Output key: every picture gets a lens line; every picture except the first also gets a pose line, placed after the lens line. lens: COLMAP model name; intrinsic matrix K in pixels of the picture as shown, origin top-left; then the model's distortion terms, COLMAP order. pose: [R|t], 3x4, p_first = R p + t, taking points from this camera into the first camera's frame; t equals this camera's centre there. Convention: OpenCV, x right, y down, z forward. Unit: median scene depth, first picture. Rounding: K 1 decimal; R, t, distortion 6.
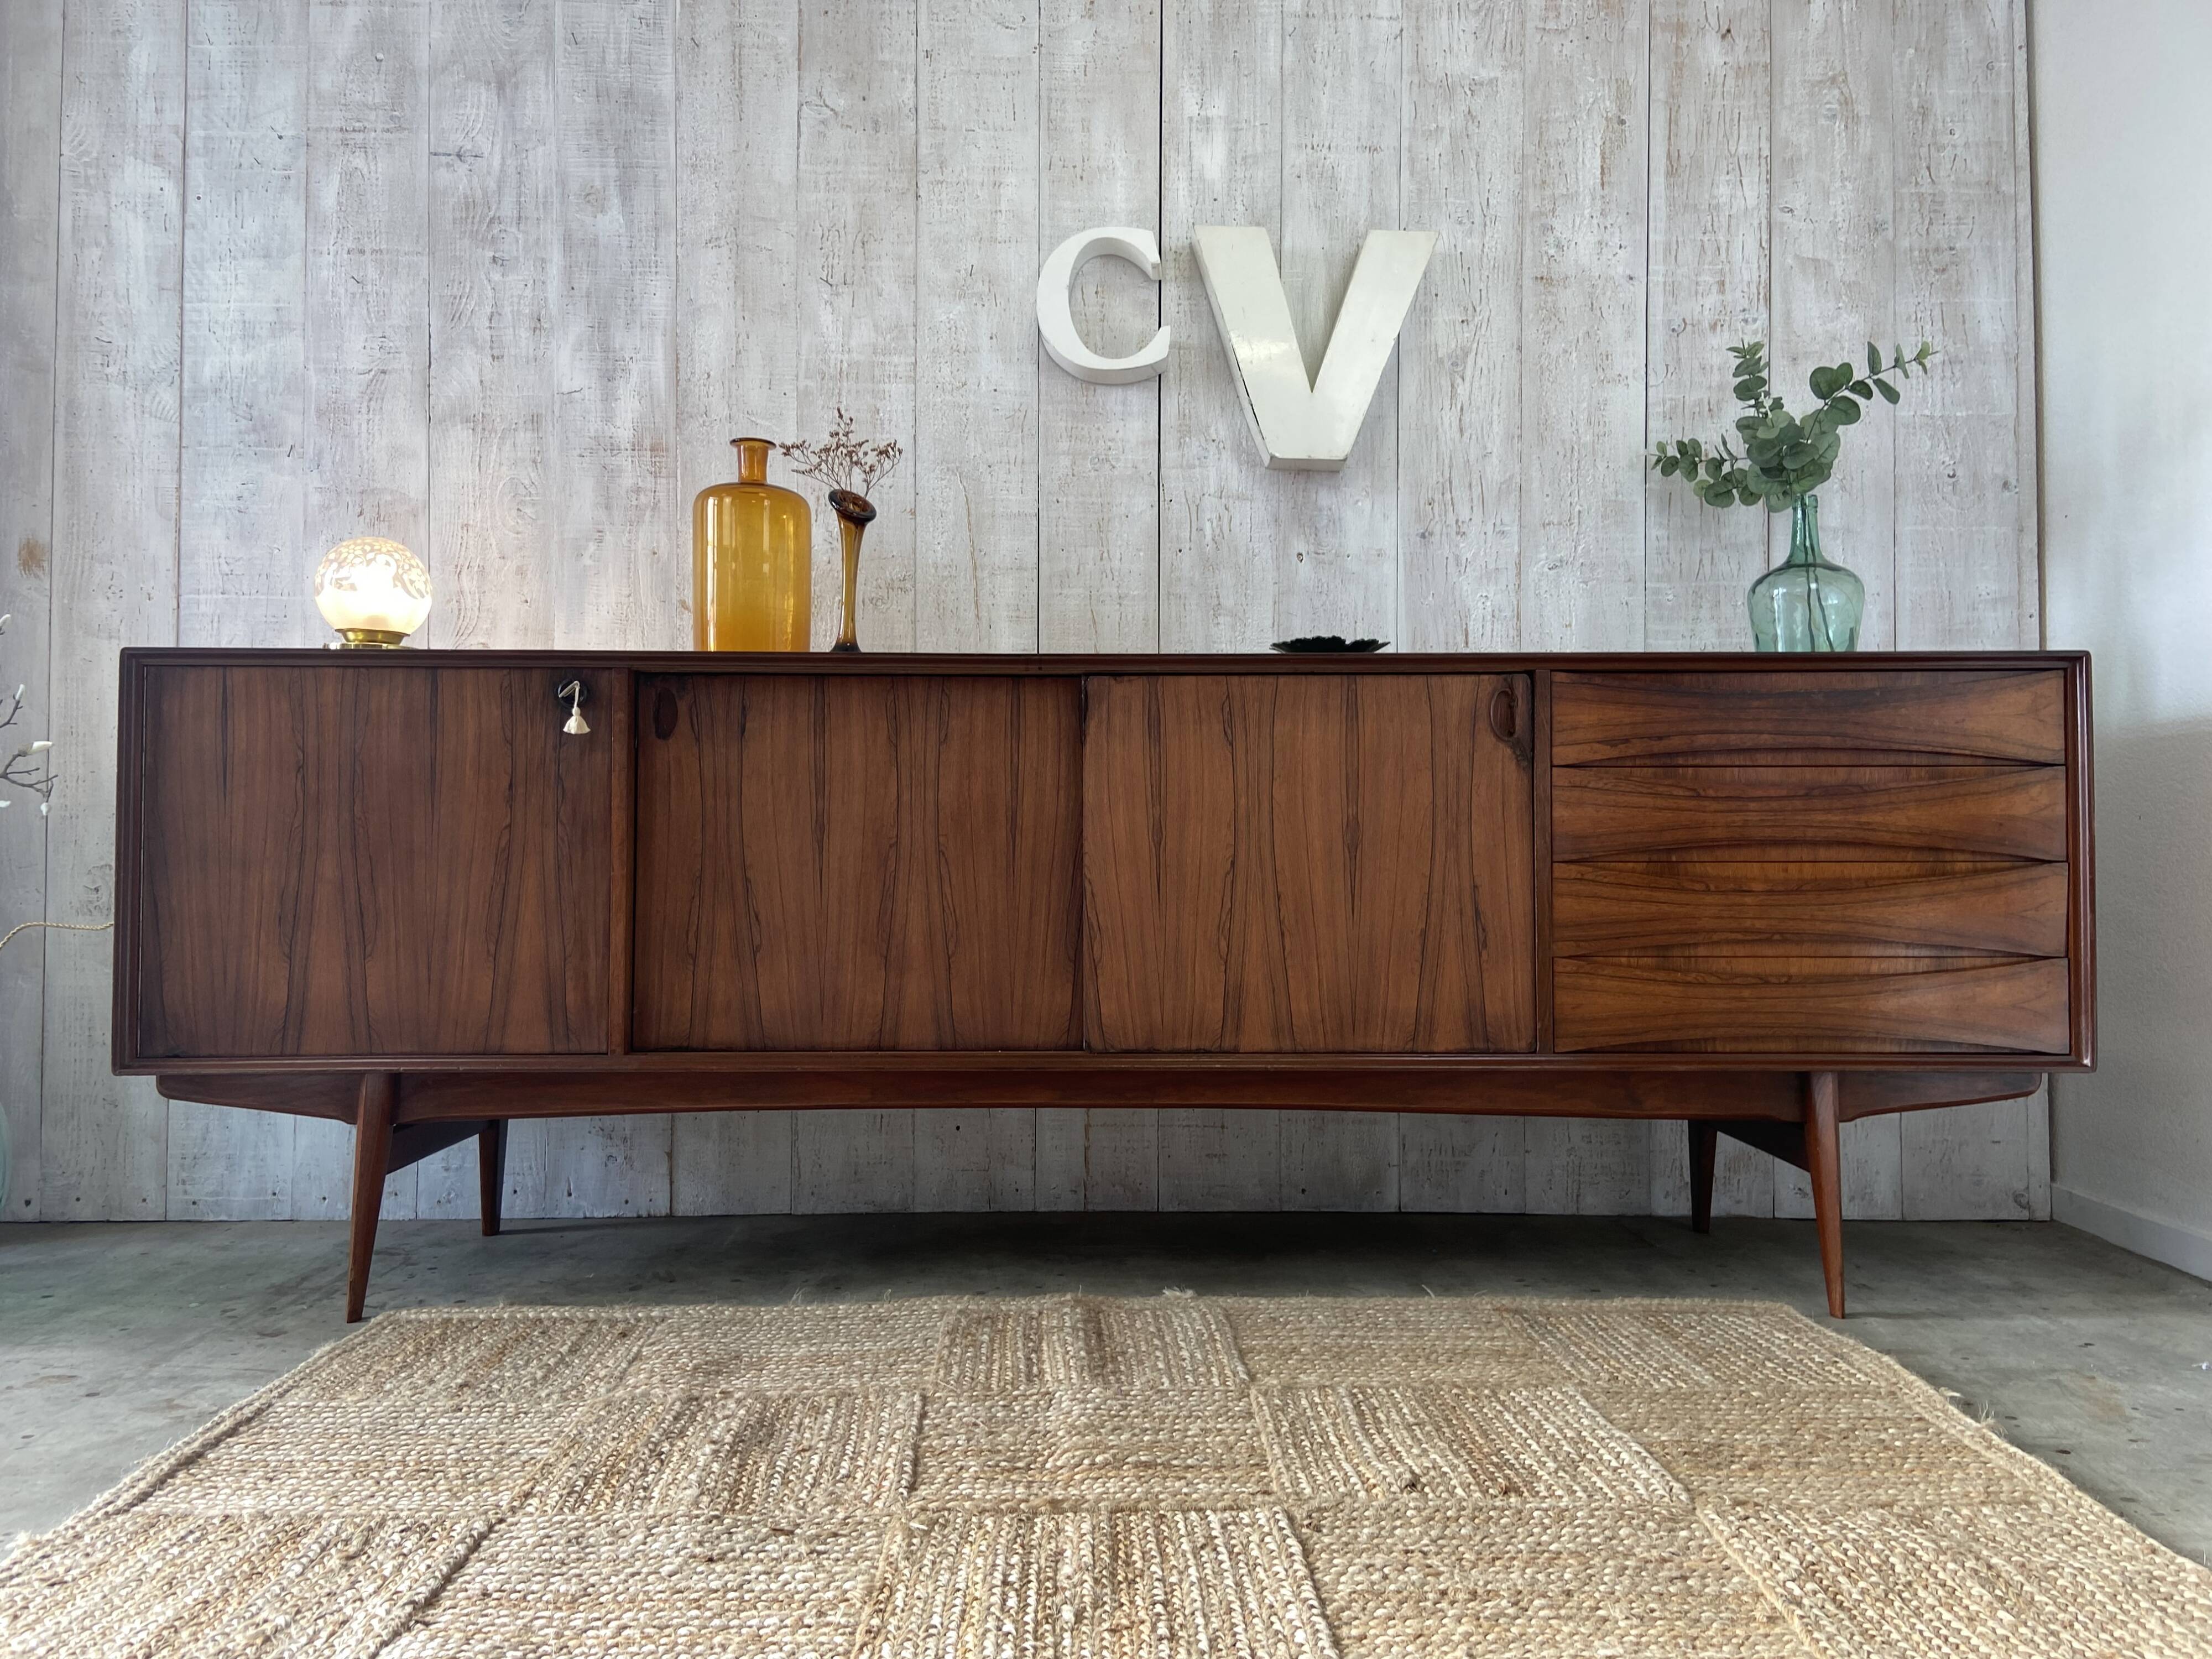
lens RADIAL K [[1660.4, 0, 1106.6], [0, 1660.4, 798.9], [0, 0, 1]] dist [0.140653, -0.182858]
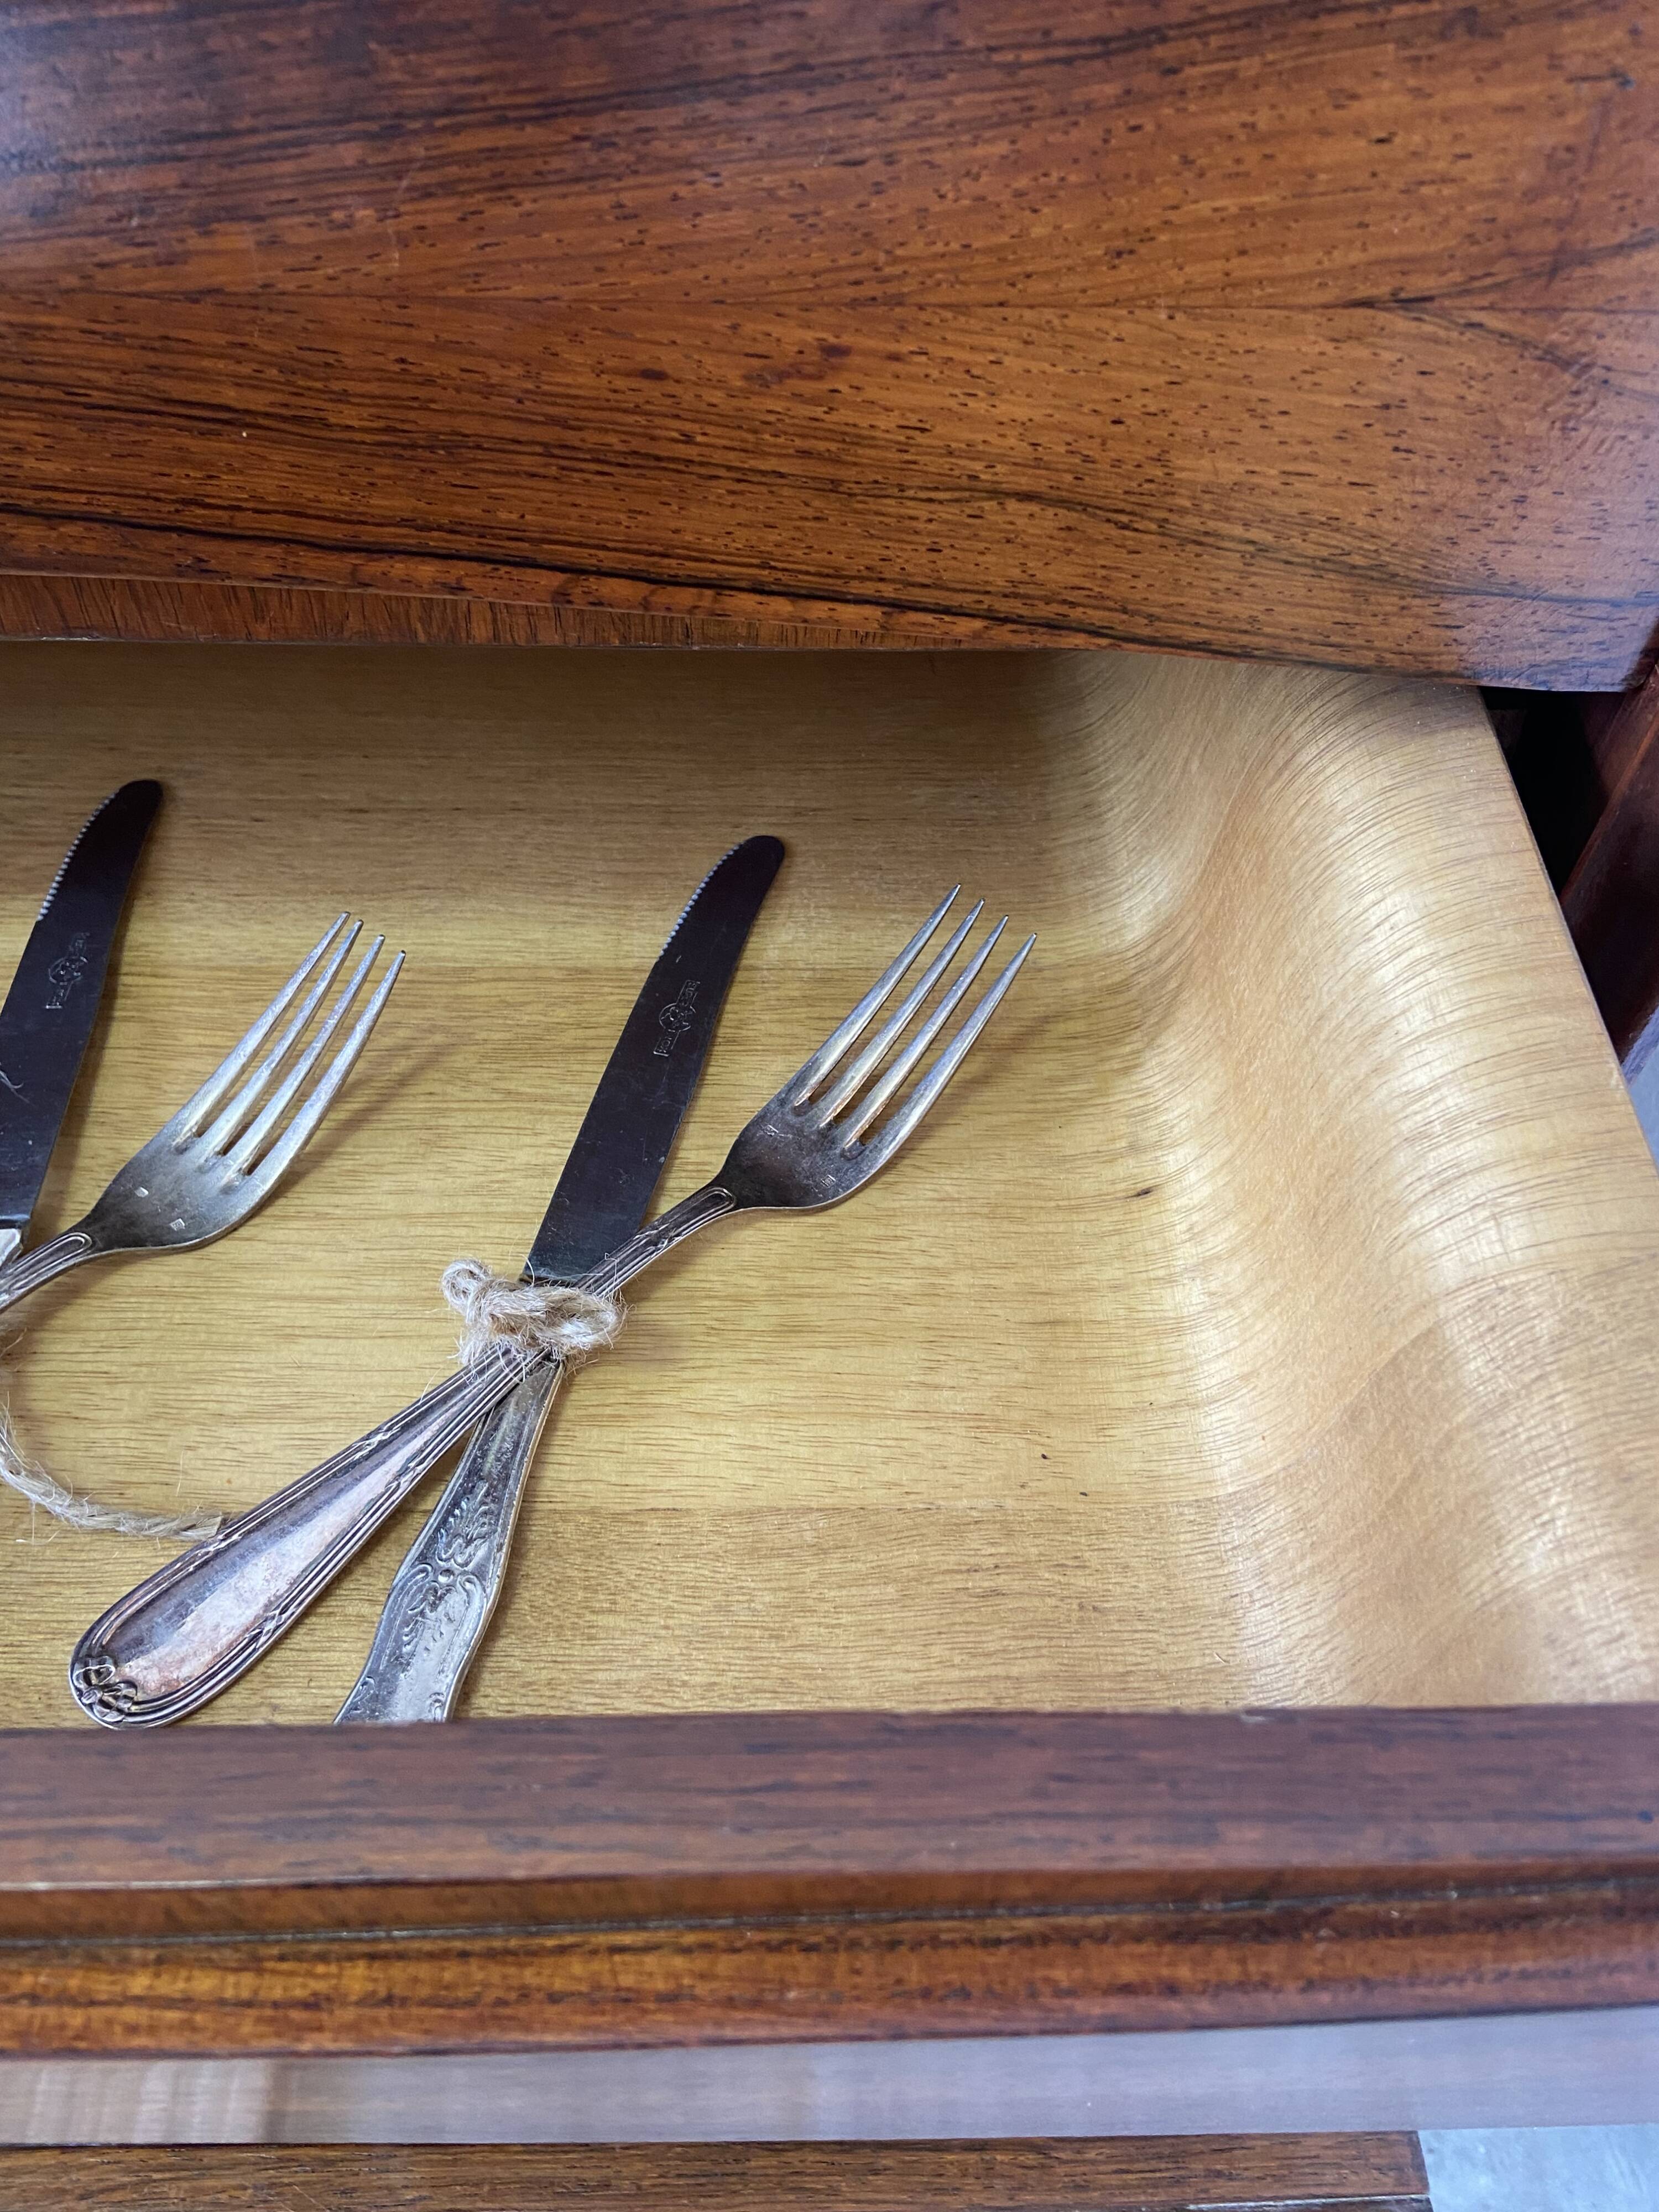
lens RADIAL K [[1677.3, 0, 823.1], [0, 1677.3, 1106.9], [0, 0, 1]] dist [0.131442, -0.194102]
pose [[0.999875, 0.010944, 0.011383, 0.402430], [-0.015633, 0.584423, 0.811299, -0.083113], [0.002227, -0.811376, 0.584521, 0.722200]]
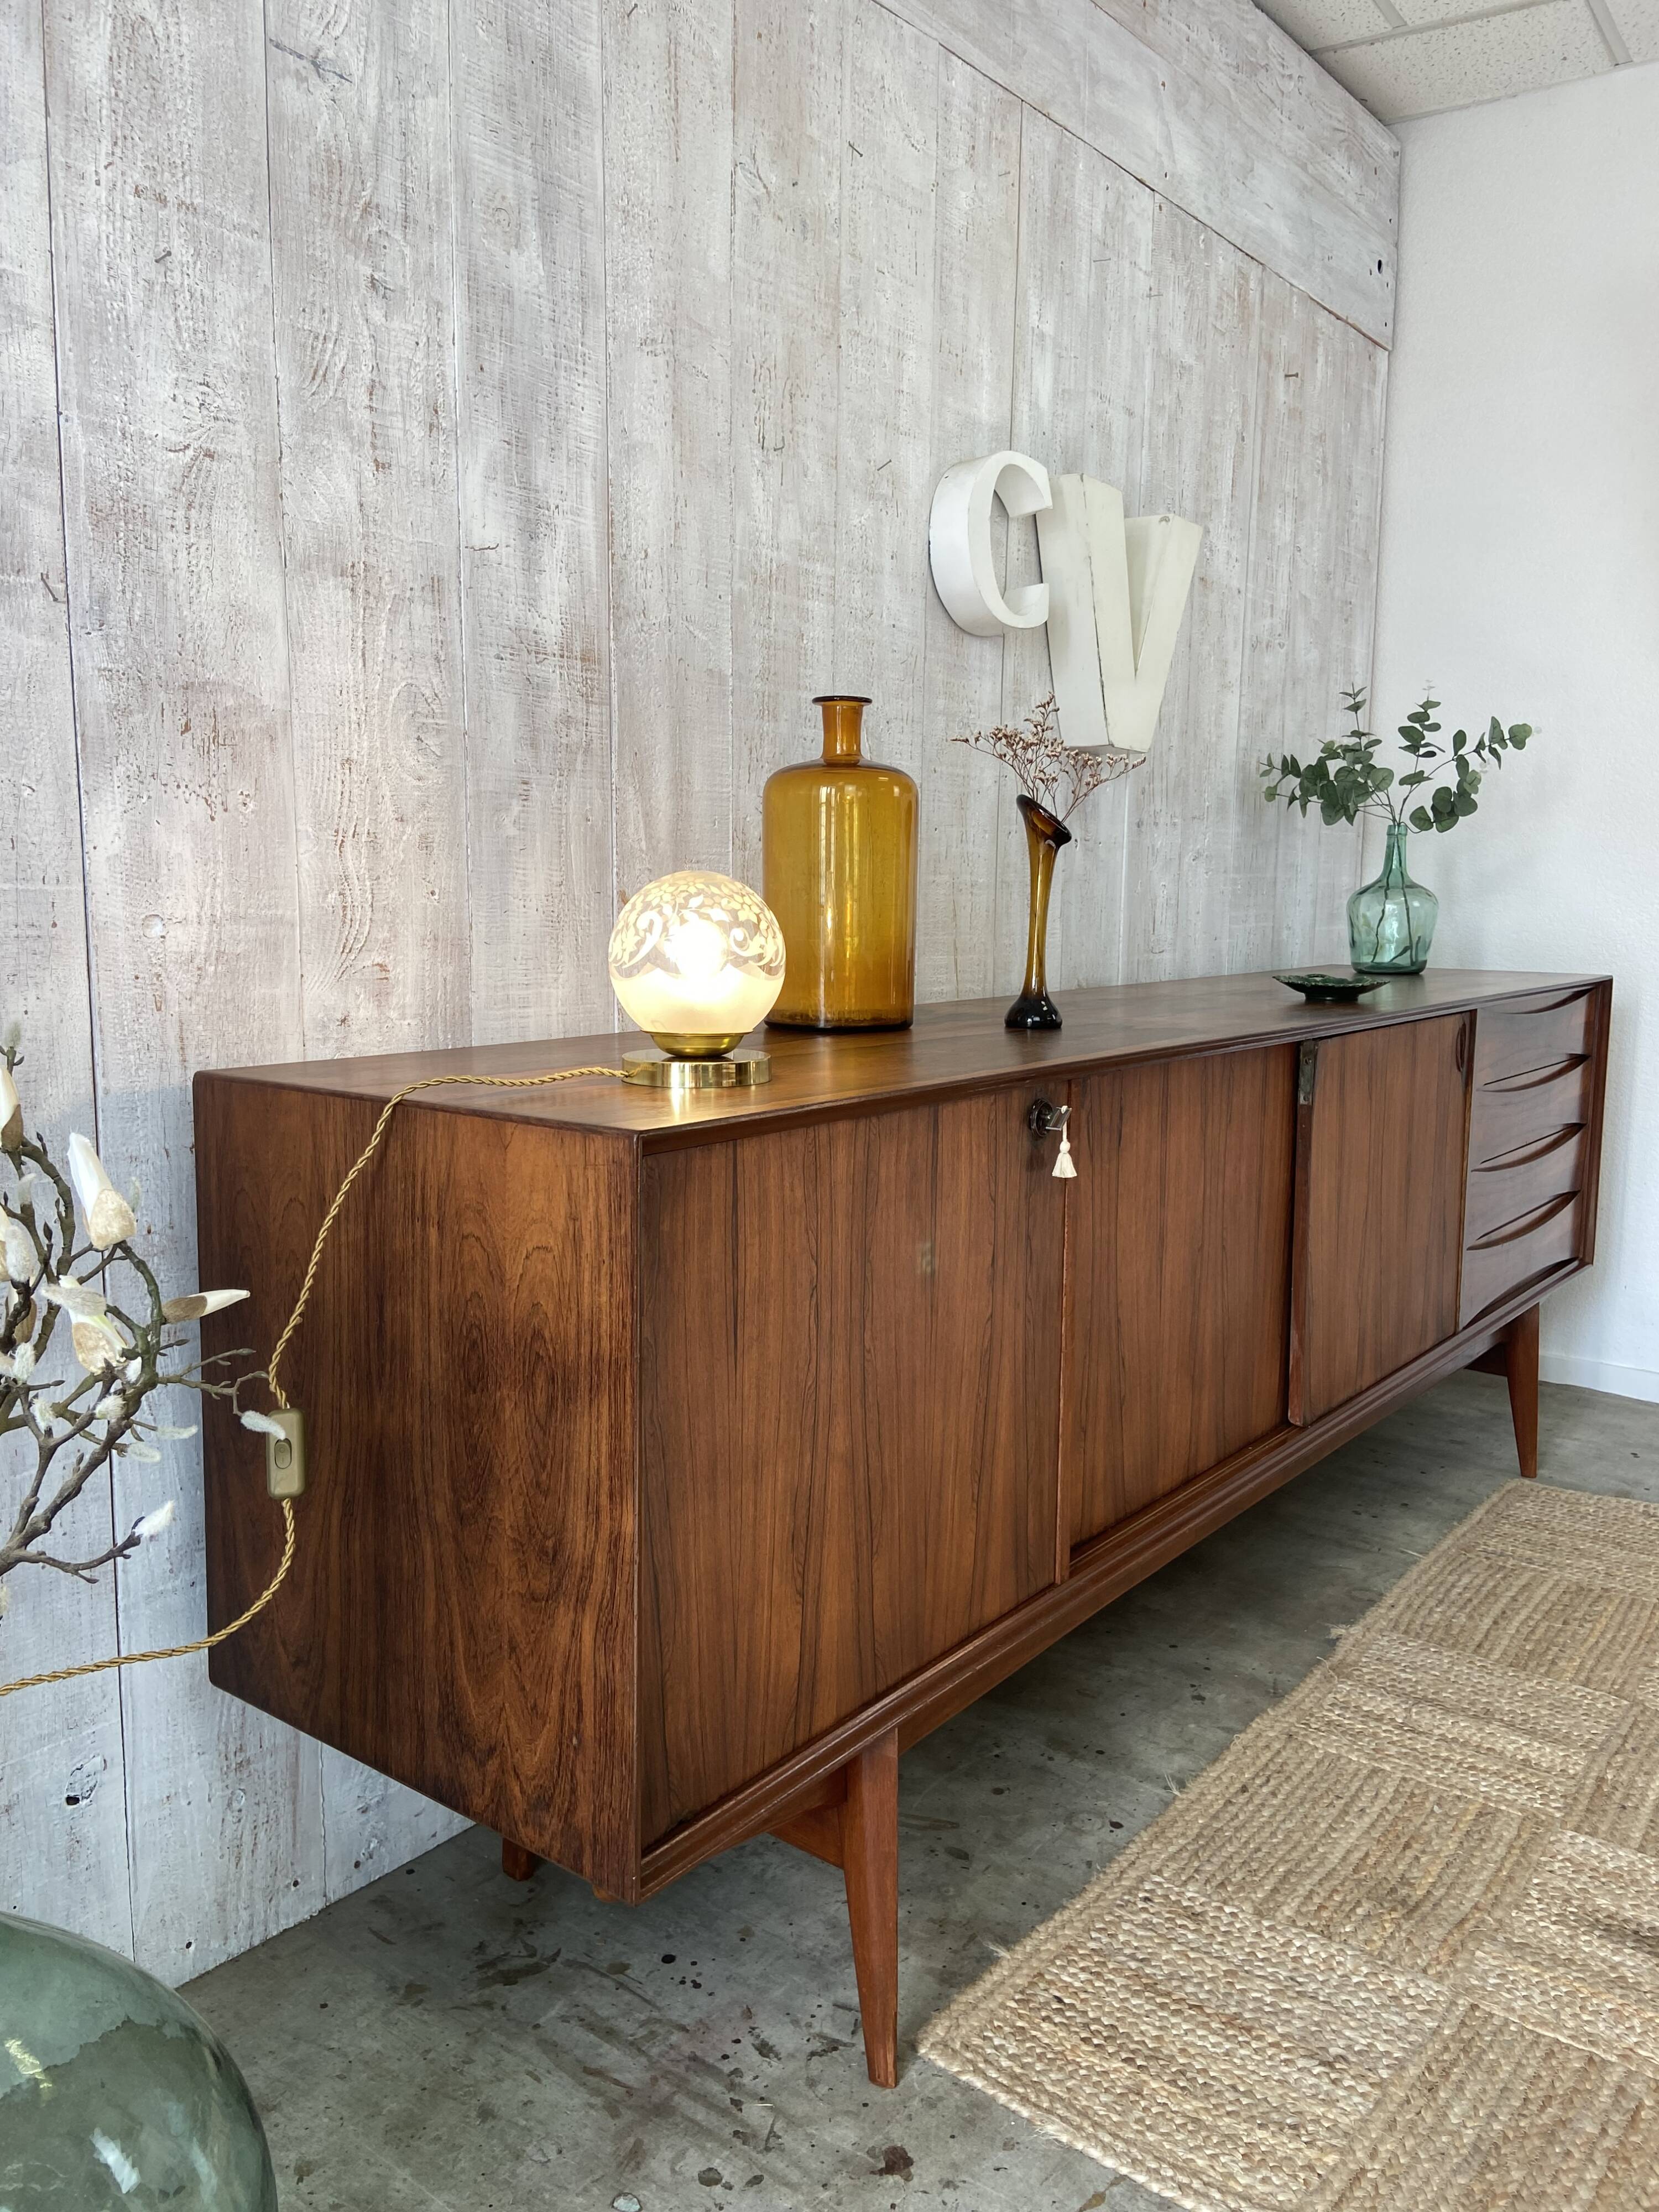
lens RADIAL K [[1660.4, 0, 831.4], [0, 1660.4, 1089.9], [0, 0, 1]] dist [0.140653, -0.182858]
pose [[0.623326, -0.093145, 0.776394, -0.734858], [-0.031832, 0.989035, 0.144212, -0.138920], [-0.781314, -0.114605, 0.613526, 0.504057]]
